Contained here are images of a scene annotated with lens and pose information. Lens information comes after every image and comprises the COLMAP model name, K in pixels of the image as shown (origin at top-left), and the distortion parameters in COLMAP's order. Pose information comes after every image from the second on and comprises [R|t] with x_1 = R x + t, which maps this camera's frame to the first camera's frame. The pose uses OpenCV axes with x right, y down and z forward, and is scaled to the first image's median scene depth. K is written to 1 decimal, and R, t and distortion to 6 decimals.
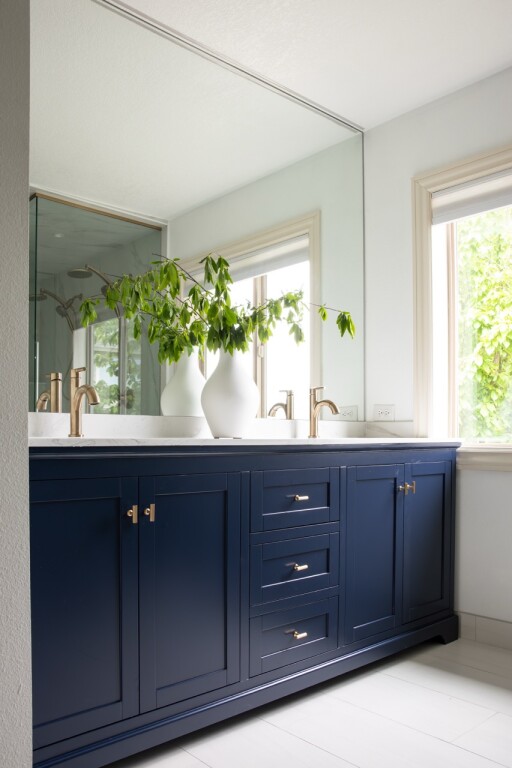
lens RADIAL K [[622.2, 0, 254.7], [0, 622.2, 451.5], [0, 0, 1]] dist [-0.079353, 0.001481]
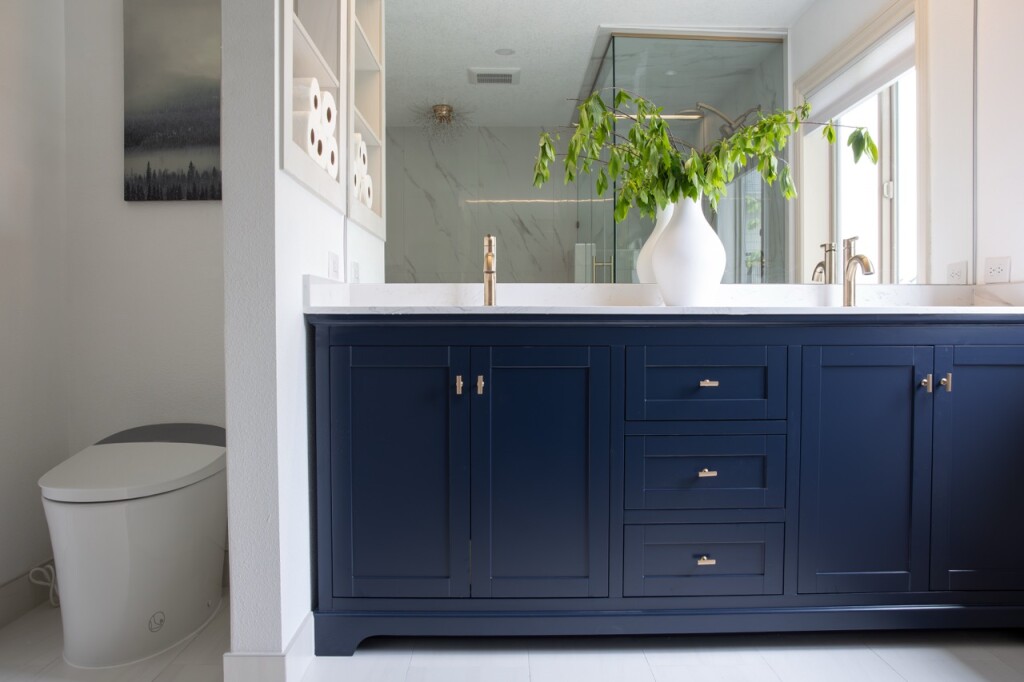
lens RADIAL K [[815.2, 0, 512.0], [0, 815.2, 341.0], [0, 0, 1]] dist [-0.106055, 0.087779]
pose [[0.751228, 0.013873, -0.659897, 0.403824], [-0.013150, 0.999895, 0.006052, 0.013804], [0.659911, 0.004131, 0.751332, 0.059017]]
